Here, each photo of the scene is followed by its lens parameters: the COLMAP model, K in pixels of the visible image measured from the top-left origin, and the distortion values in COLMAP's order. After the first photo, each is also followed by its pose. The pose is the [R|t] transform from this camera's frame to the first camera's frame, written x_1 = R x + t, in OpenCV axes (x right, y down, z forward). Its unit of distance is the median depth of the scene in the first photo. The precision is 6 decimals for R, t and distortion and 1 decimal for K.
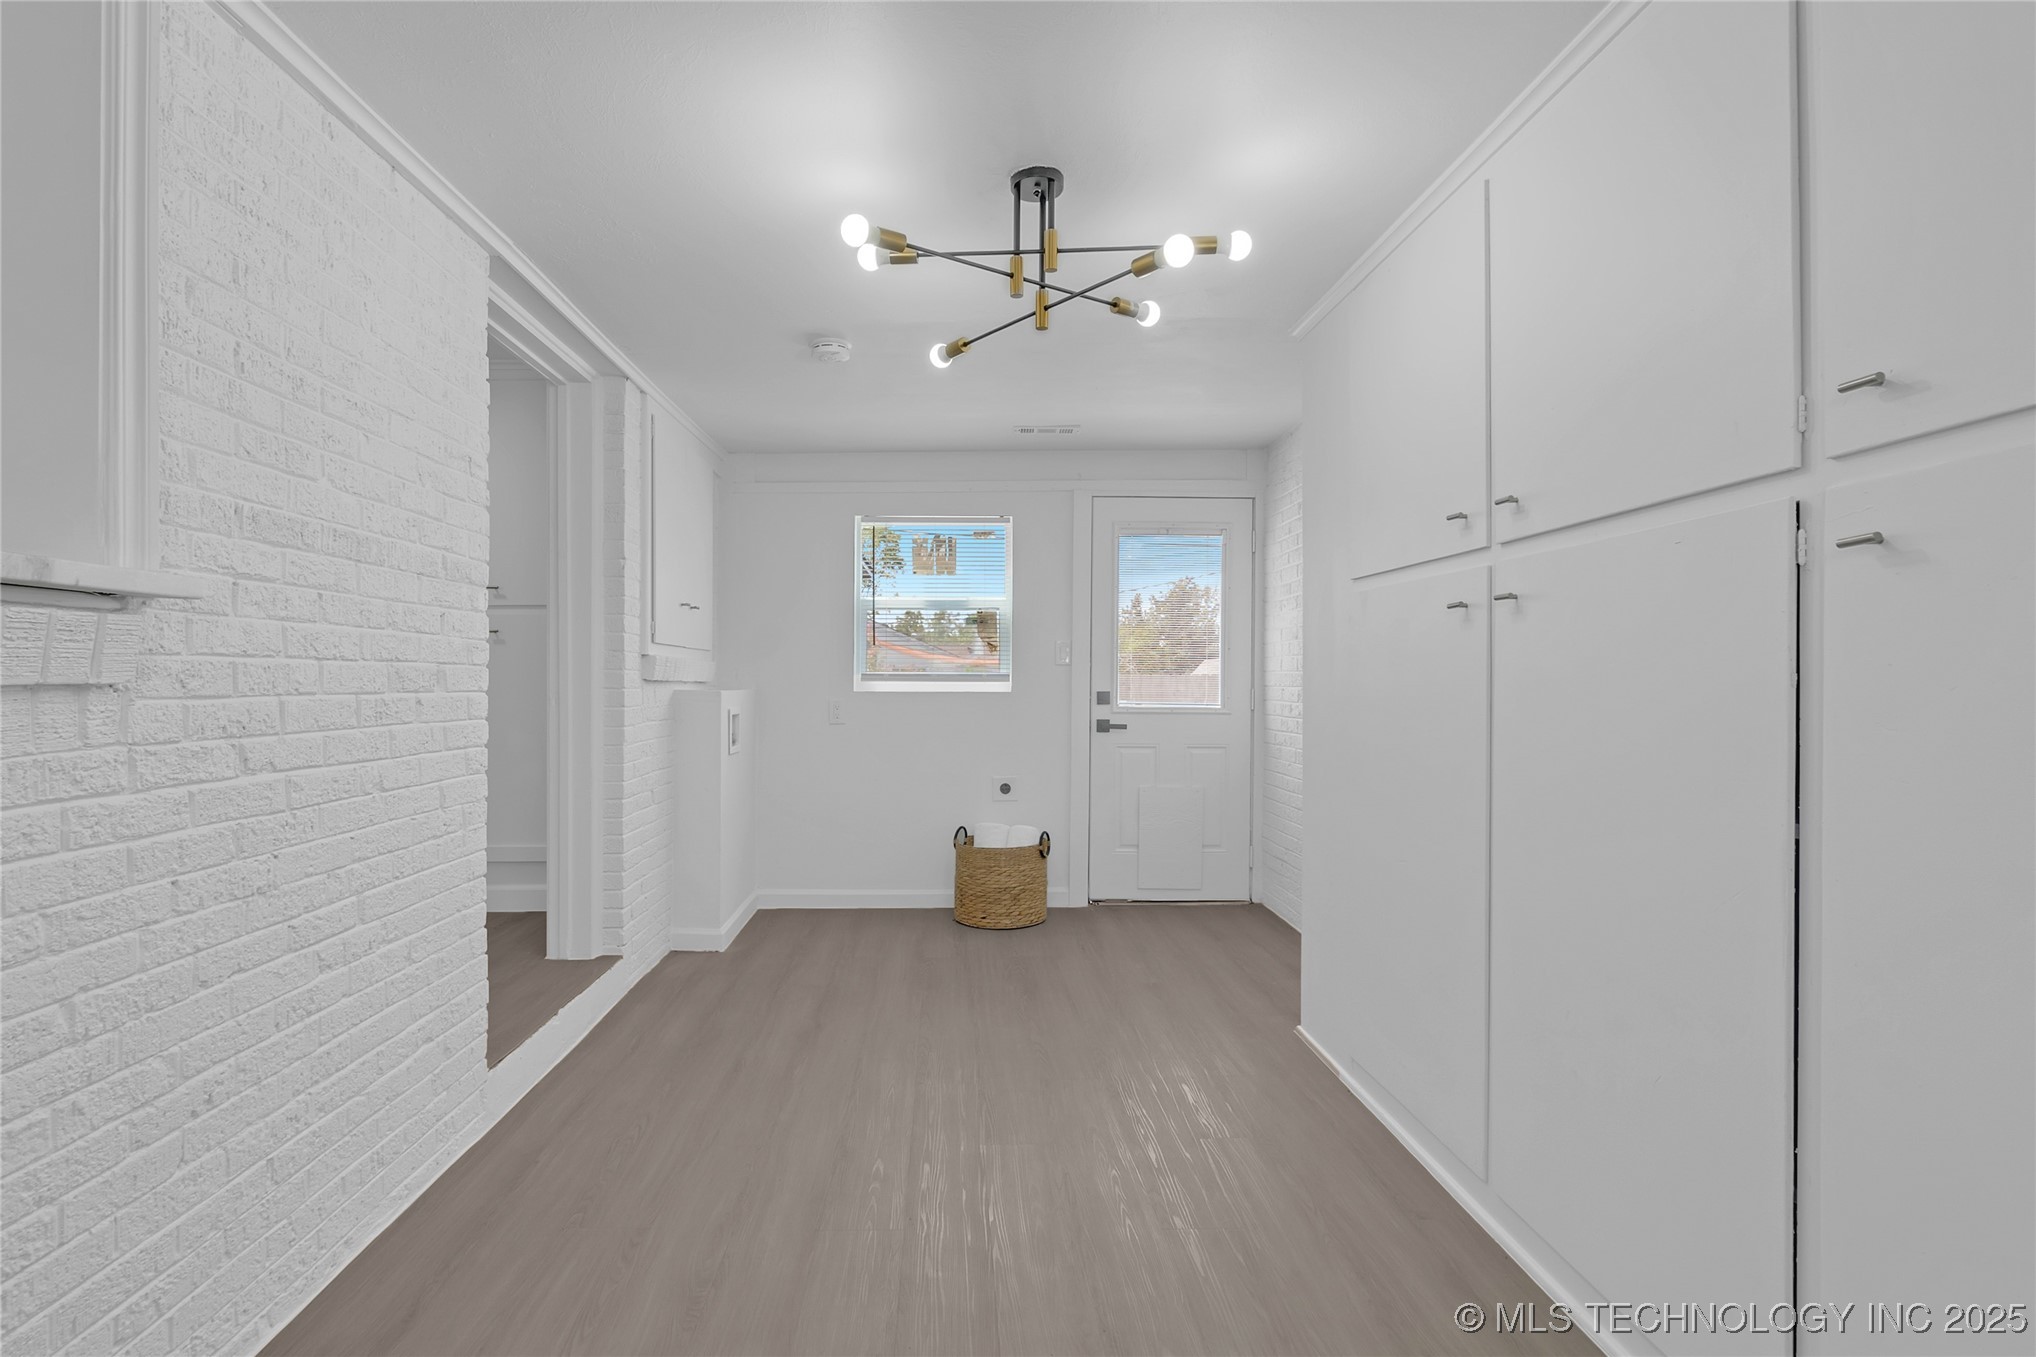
lens RADIAL K [[951.4, 0, 1003.3], [0, 951.4, 666.9], [0, 0, 1]] dist [0.000554, 0.000277]
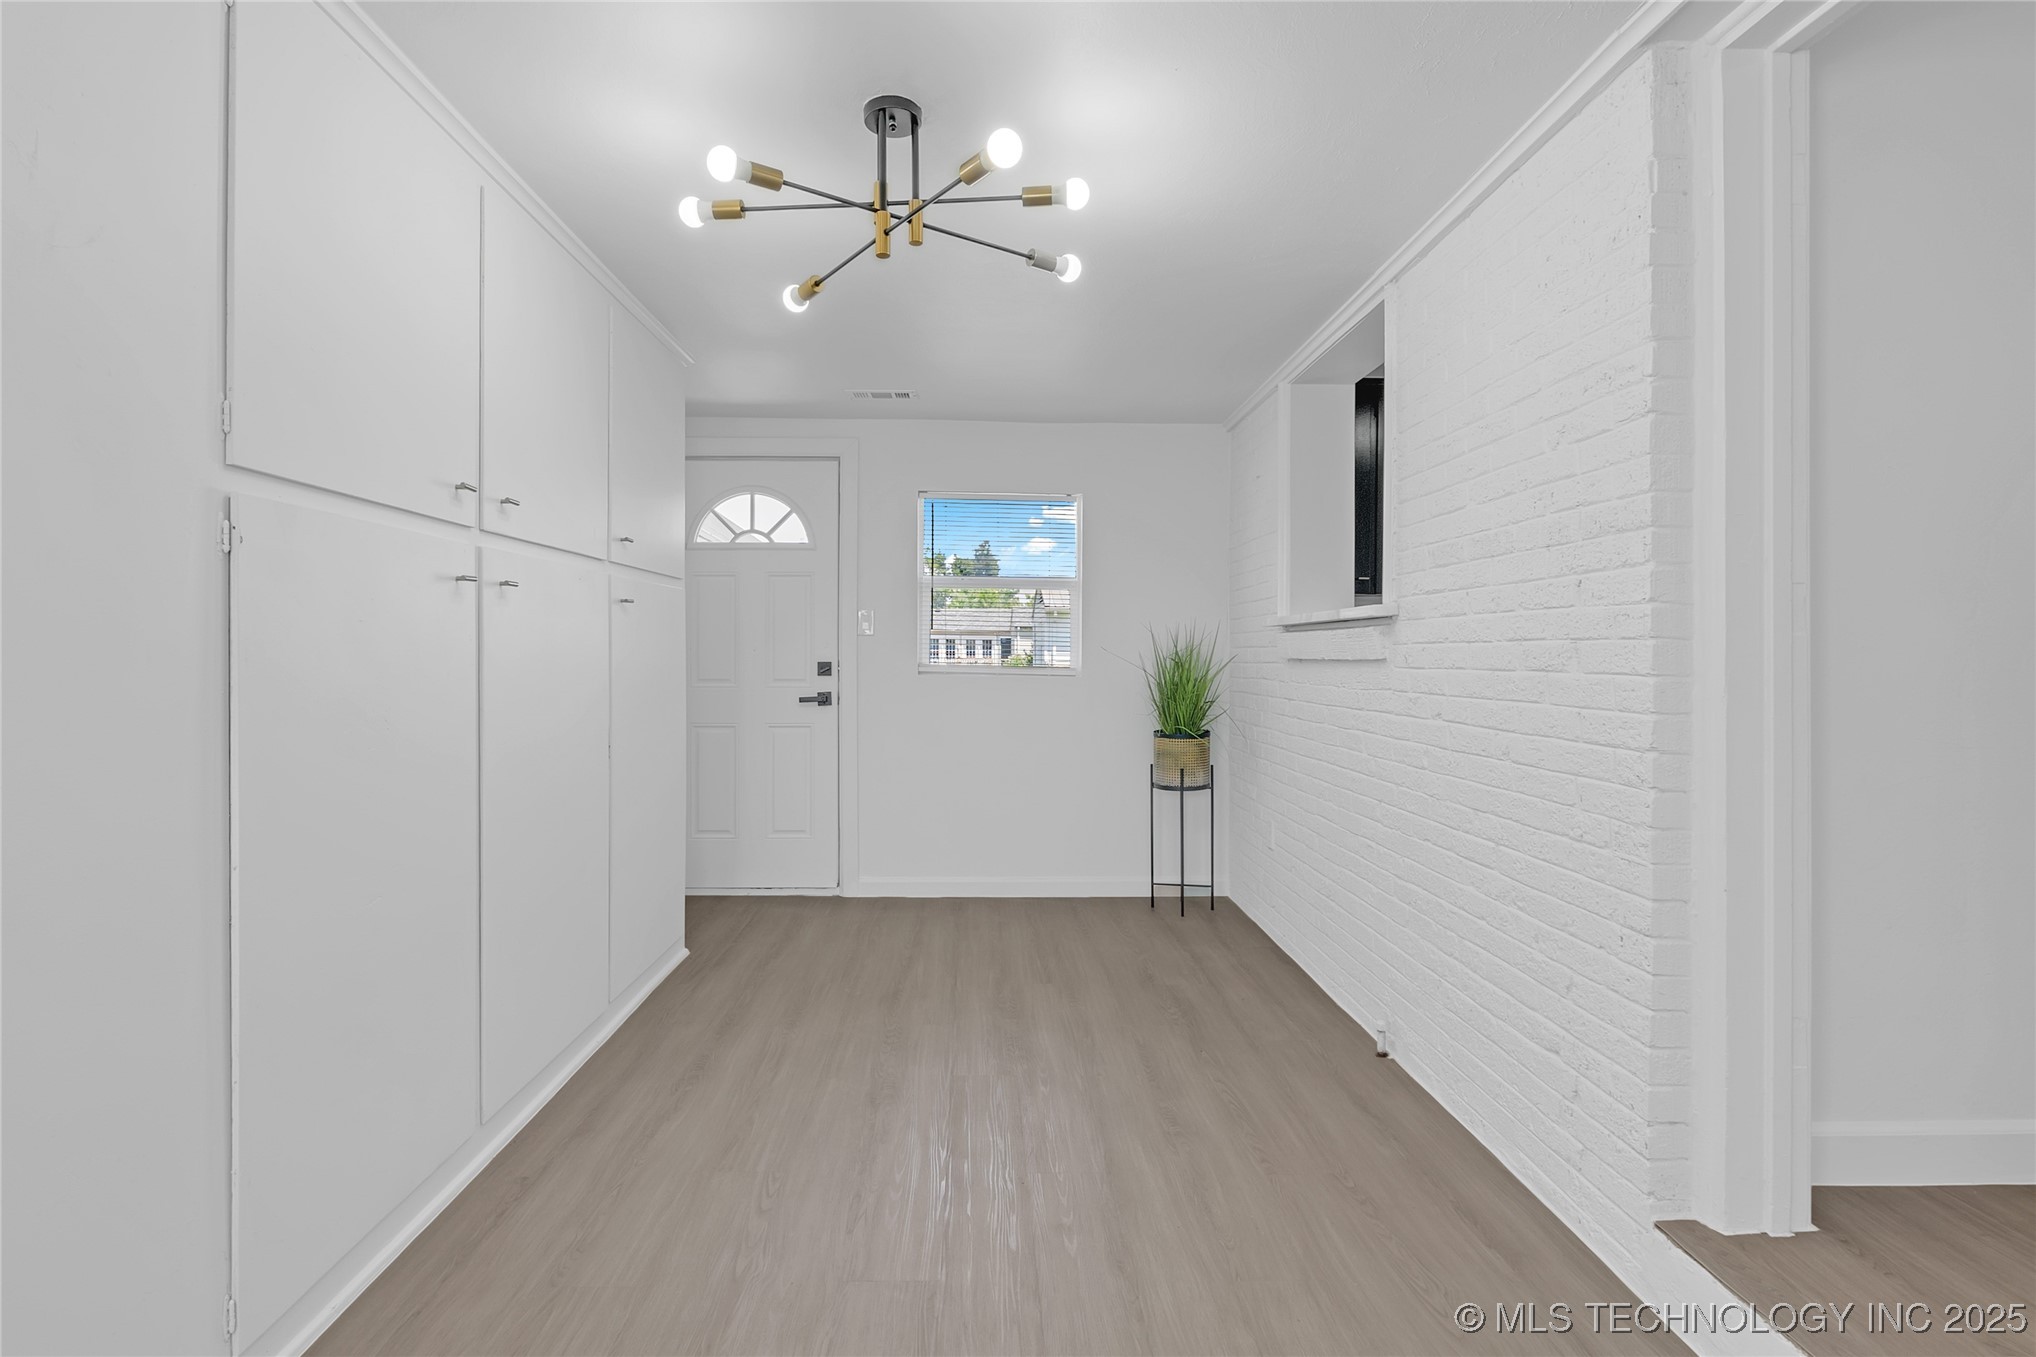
lens RADIAL K [[951.4, 0, 1003.3], [0, 951.4, 666.9], [0, 0, 1]] dist [0.000554, 0.000277]
pose [[-0.999678, -0.003213, 0.025166, -0.097781], [-0.003252, 0.999994, -0.001482, 0.025164], [-0.025161, -0.001564, -0.999682, 1.959137]]
